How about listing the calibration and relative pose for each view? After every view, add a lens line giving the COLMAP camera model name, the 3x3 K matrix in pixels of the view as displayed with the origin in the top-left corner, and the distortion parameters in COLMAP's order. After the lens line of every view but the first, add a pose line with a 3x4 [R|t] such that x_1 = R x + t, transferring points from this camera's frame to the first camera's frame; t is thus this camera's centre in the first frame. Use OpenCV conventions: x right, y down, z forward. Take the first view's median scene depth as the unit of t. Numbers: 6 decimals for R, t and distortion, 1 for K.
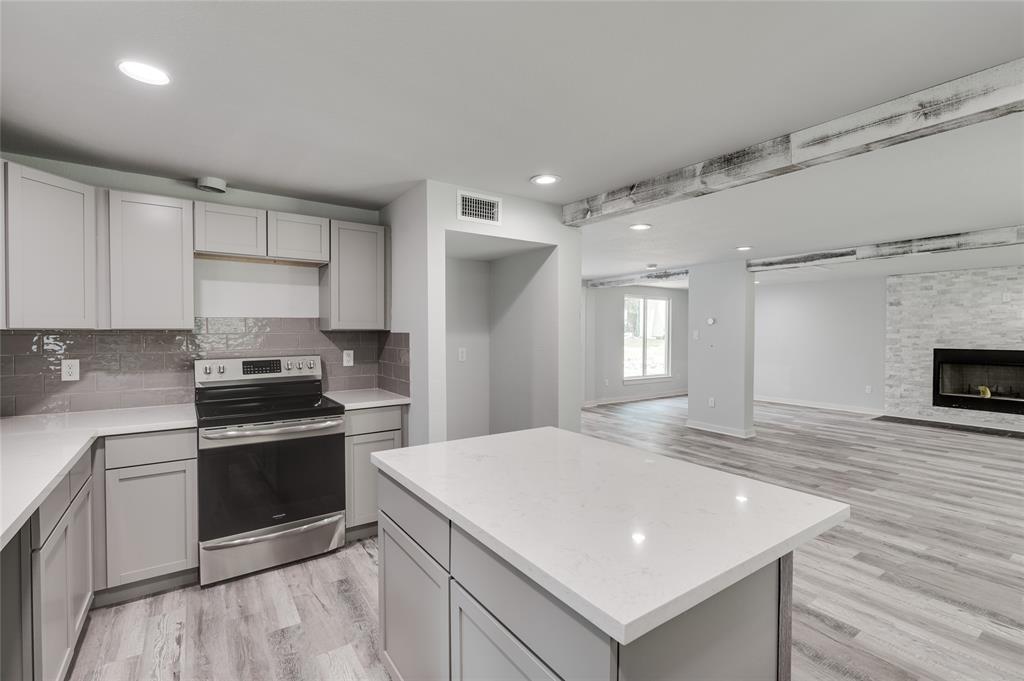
lens RADIAL K [[461.7, 0, 513.5], [0, 461.7, 337.8], [0, 0, 1]] dist [0.002783, -0.002810]
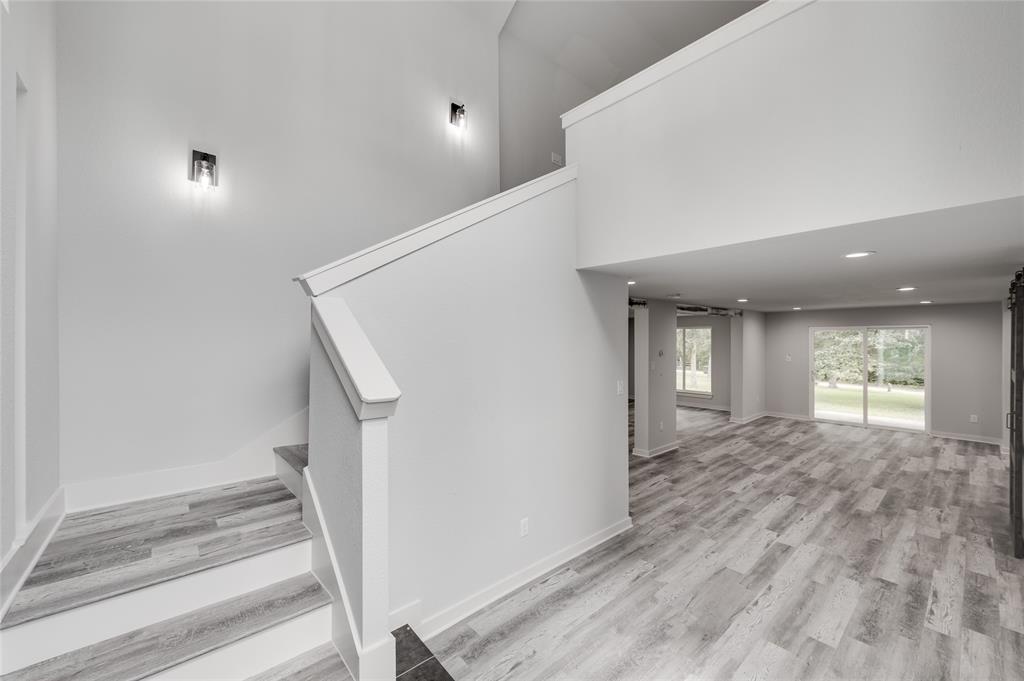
lens RADIAL K [[407.3, 0, 505.6], [0, 407.3, 340.1], [0, 0, 1]] dist [-0.002872, -0.000842]
pose [[-0.098136, -0.007232, 0.995147, -1.027478], [0.014613, 0.999855, 0.008707, -0.164662], [-0.995066, 0.015397, -0.098016, 3.026531]]
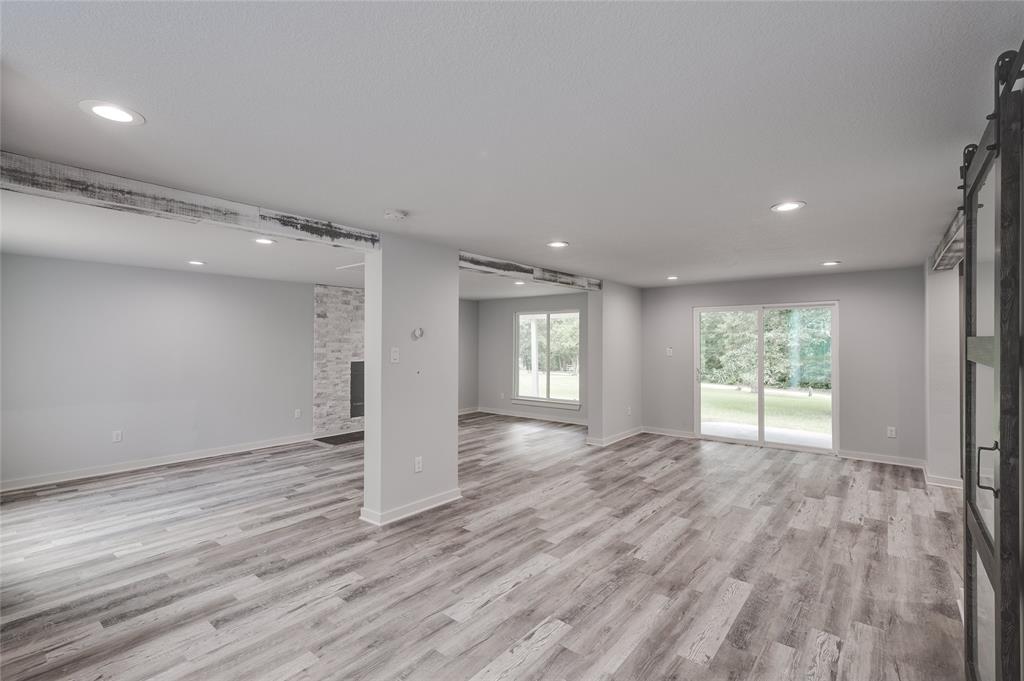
lens RADIAL K [[461.7, 0, 511.8], [0, 461.7, 338.9], [0, 0, 1]] dist [0.002783, -0.002810]
pose [[-0.270460, 0.004400, 0.962721, -0.407592], [0.010859, 0.999940, -0.001520, -0.052102], [-0.962670, 0.010043, -0.270491, 2.166433]]
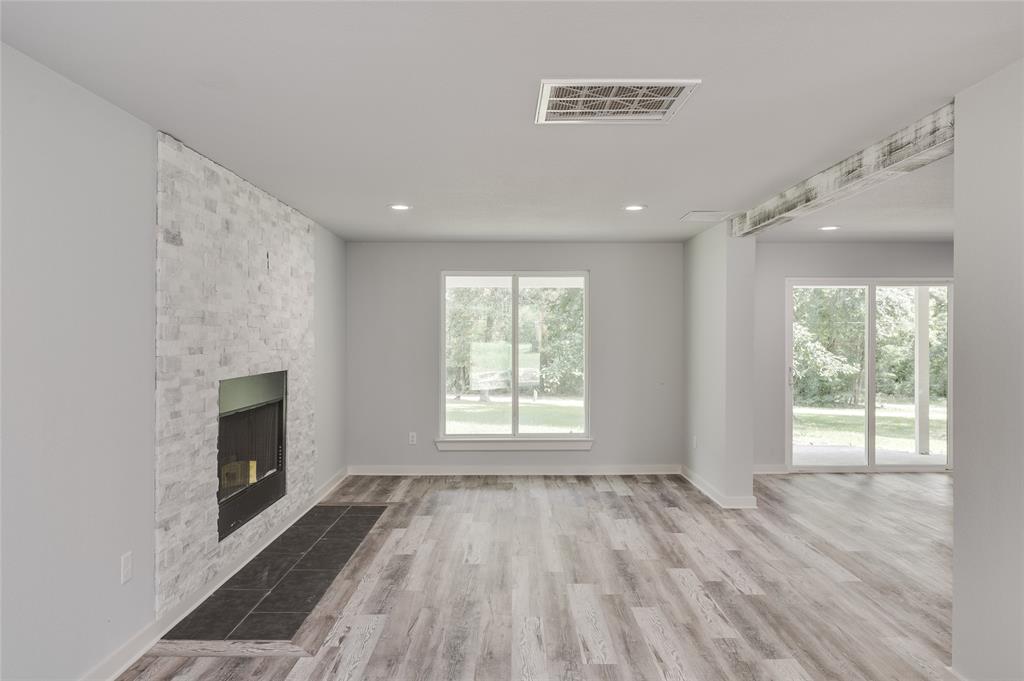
lens RADIAL K [[664.3, 0, 507.6], [0, 664.3, 339.0], [0, 0, 1]] dist [-0.007398, -0.004979]
pose [[-0.816980, -0.003080, 0.576658, 1.017654], [0.006421, 0.999875, 0.014437, -0.034887], [-0.576630, 0.015498, -0.816858, 2.984671]]
